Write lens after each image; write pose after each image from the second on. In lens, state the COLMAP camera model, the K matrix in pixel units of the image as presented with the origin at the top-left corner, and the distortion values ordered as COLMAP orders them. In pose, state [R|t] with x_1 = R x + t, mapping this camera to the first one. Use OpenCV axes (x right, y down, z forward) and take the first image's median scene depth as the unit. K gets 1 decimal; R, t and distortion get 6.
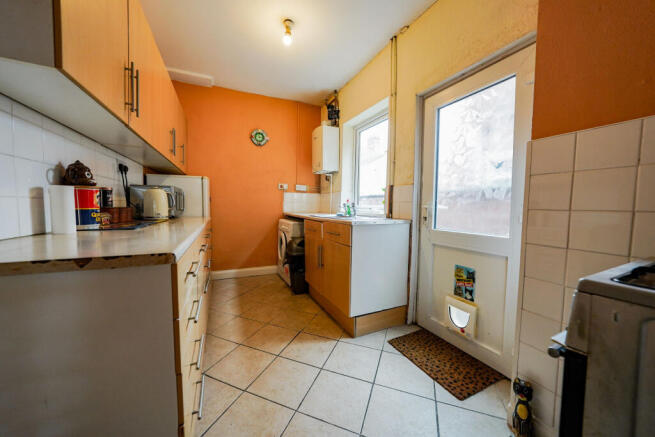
lens RADIAL K [[235.7, 0, 323.8], [0, 235.7, 219.5], [0, 0, 1]] dist [-0.015891, 0.000540]
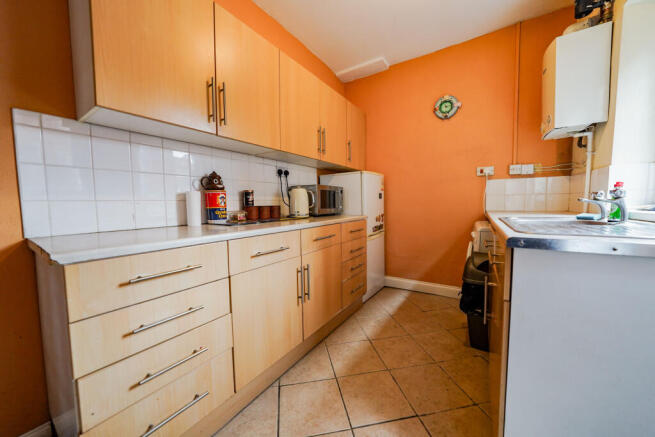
lens RADIAL K [[235.7, 0, 323.8], [0, 235.7, 219.5], [0, 0, 1]] dist [-0.015891, 0.000540]
pose [[0.522974, 0.041227, -0.851351, 0.193333], [-0.030308, 0.999097, 0.029764, -0.017190], [0.851810, 0.010237, 0.523751, 0.381742]]
